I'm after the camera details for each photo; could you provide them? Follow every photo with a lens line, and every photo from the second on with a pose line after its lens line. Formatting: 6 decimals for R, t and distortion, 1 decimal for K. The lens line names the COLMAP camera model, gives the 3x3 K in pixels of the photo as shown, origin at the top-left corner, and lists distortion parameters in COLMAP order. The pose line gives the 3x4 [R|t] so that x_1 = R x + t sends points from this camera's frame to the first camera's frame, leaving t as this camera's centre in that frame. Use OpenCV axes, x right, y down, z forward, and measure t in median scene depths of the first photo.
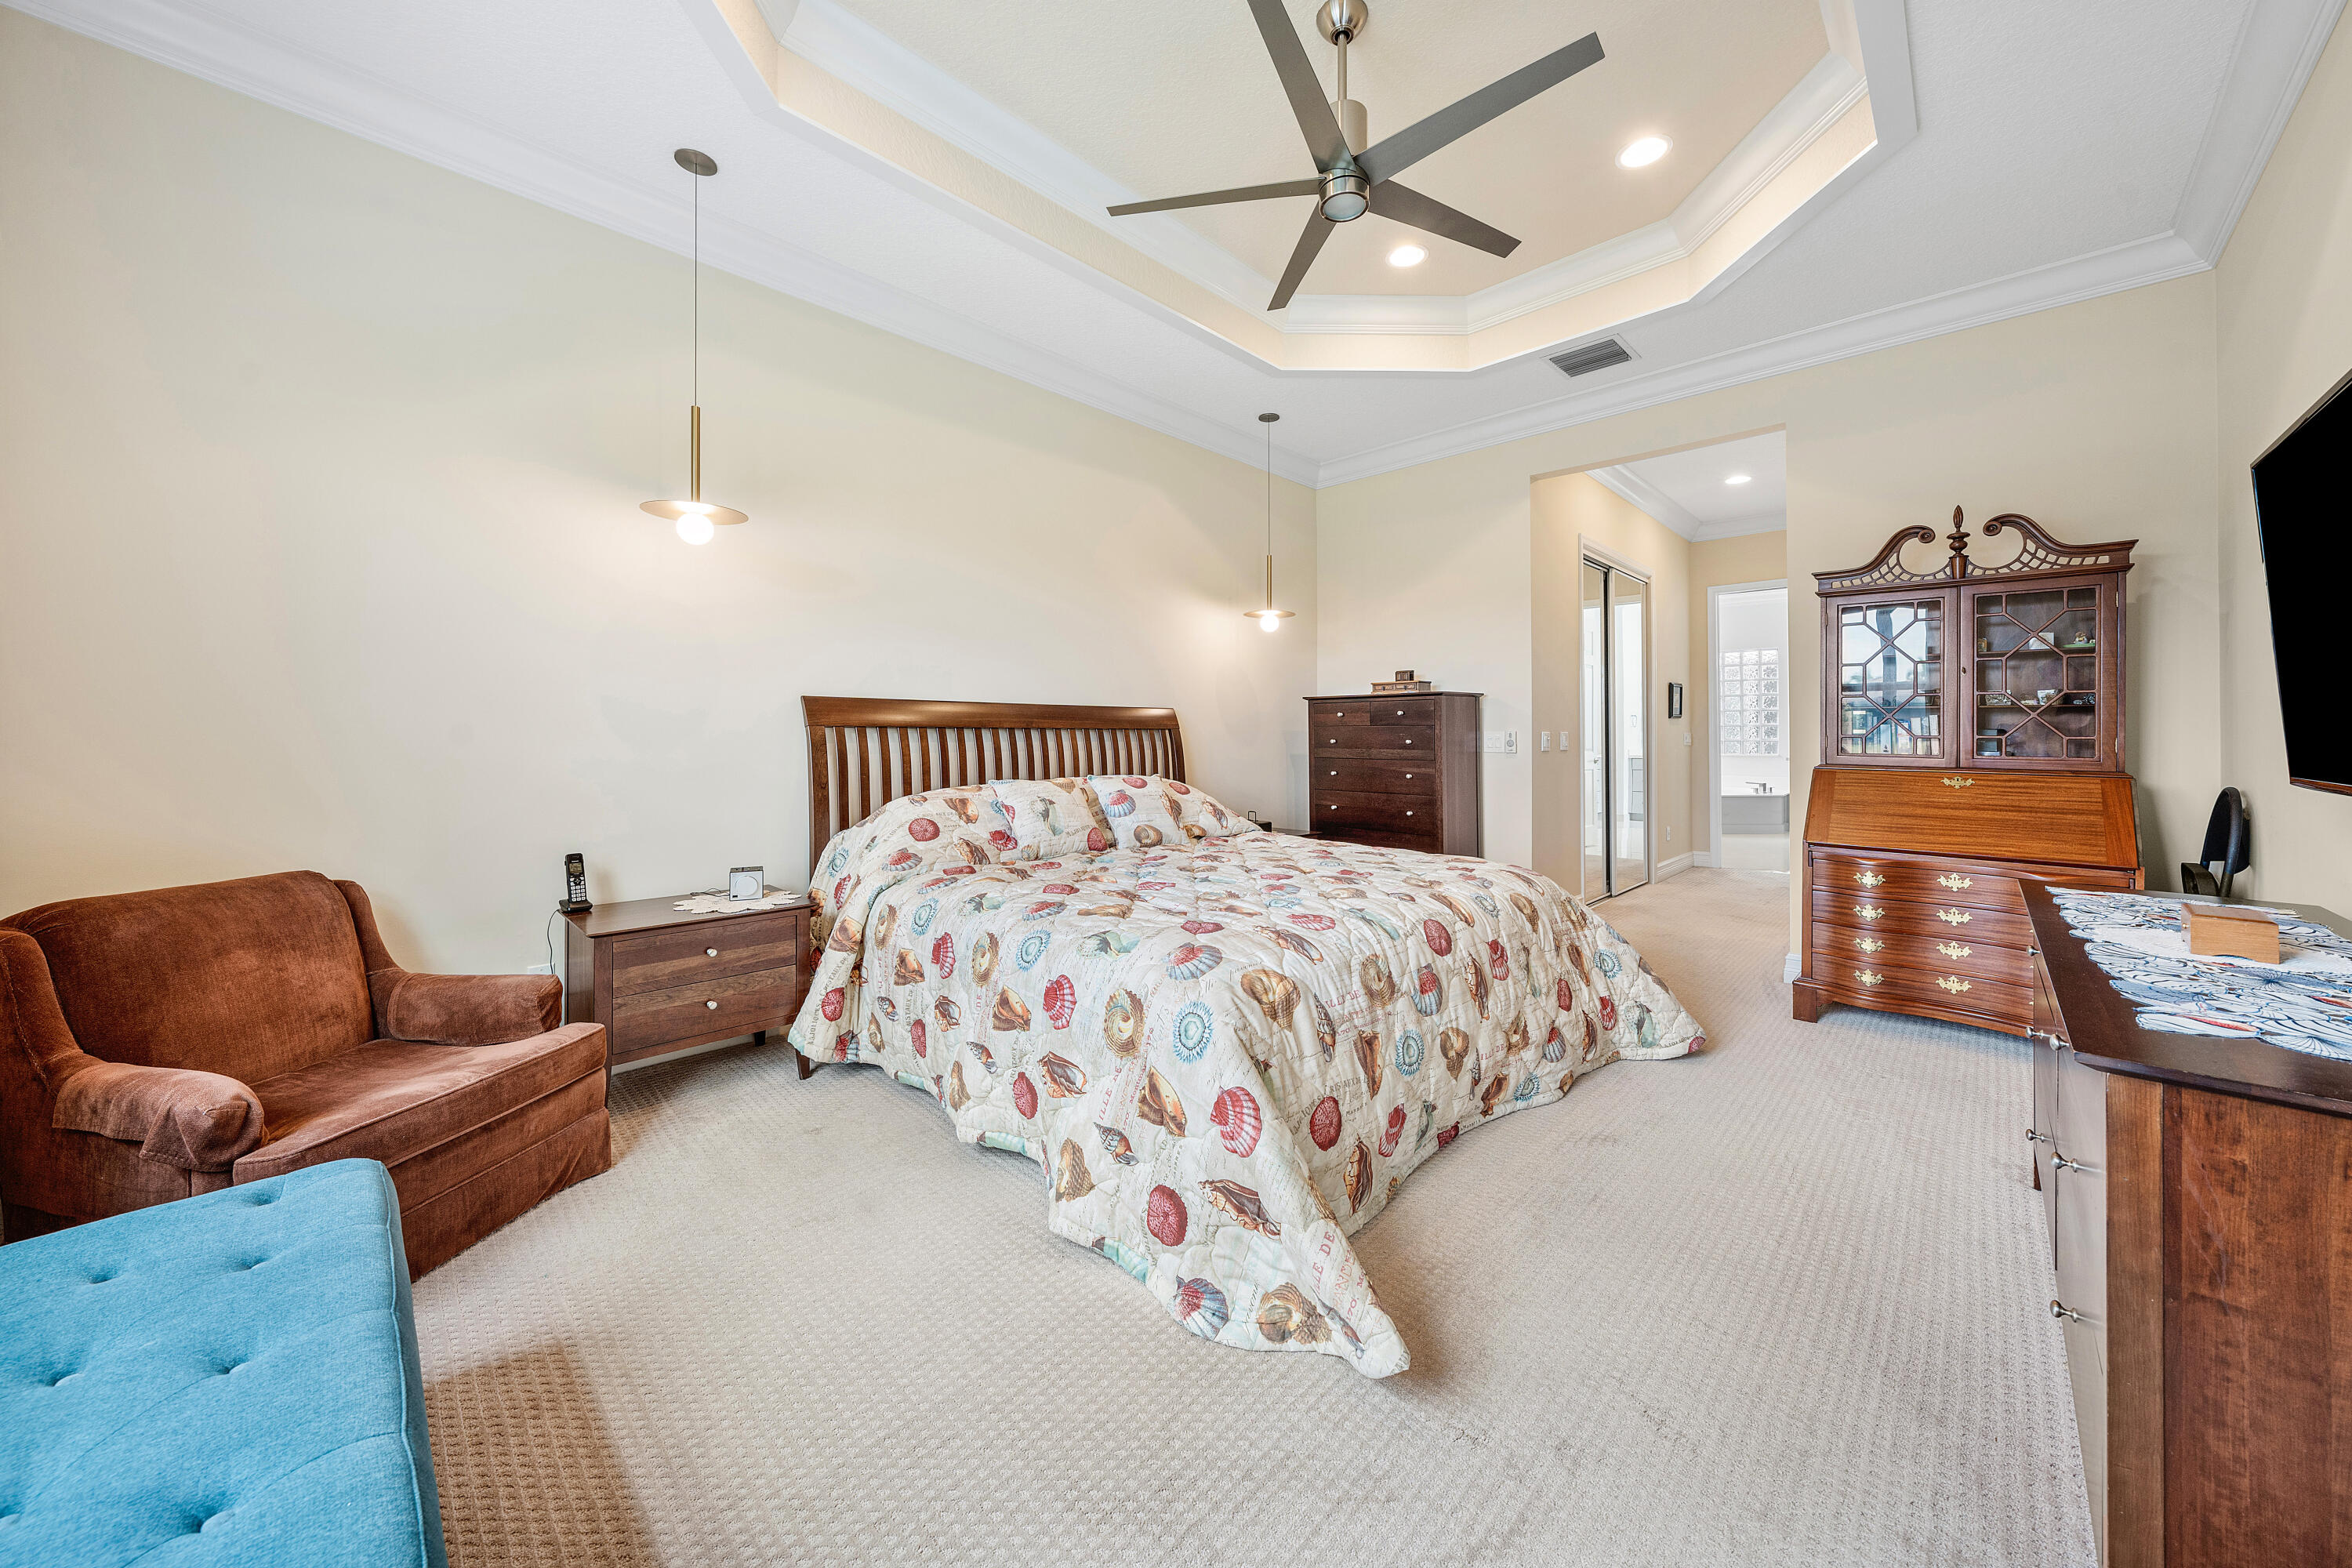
lens RADIAL K [[800.3, 0, 1191.7], [0, 800.3, 756.6], [0, 0, 1]] dist [0.000287, -0.000029]
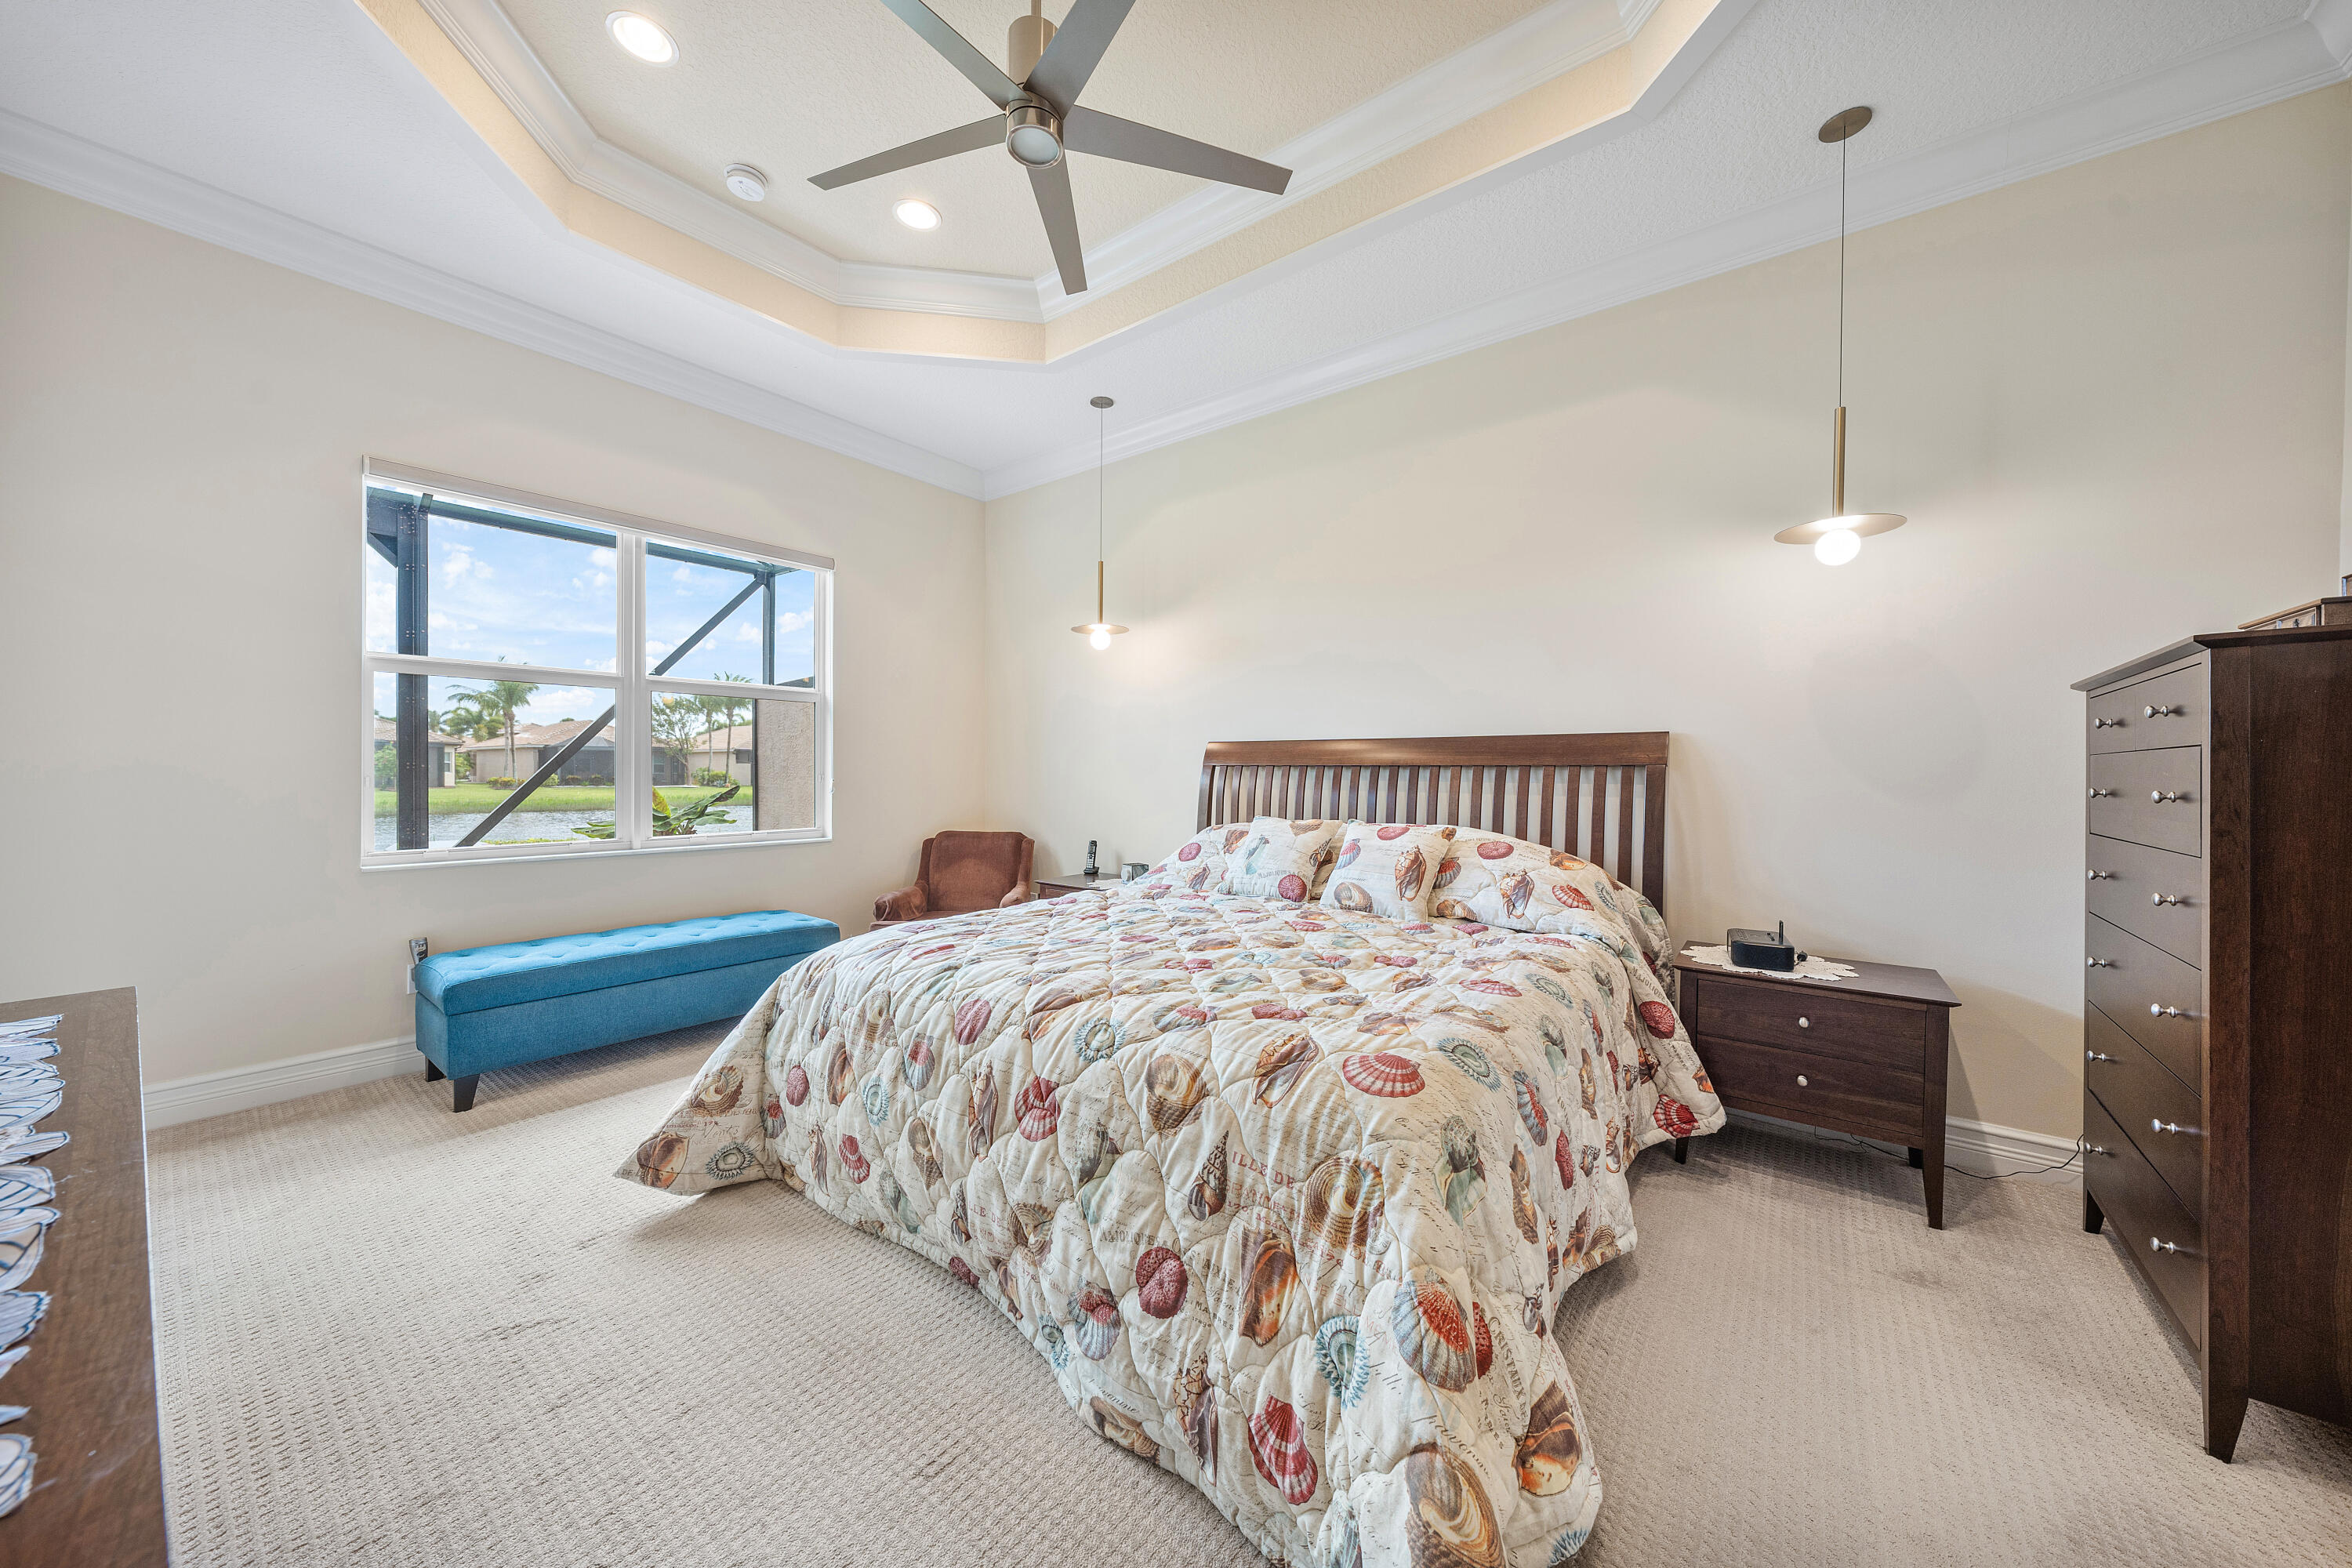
lens RADIAL K [[830.1, 0, 1176.0], [0, 830.1, 784.0], [0, 0, 1]] dist [-0.000018, -0.000015]
pose [[0.107897, 0.008682, -0.994124, 0.798699], [-0.038445, 0.999250, 0.004555, -0.010955], [0.993418, 0.037727, 0.108150, 0.781164]]
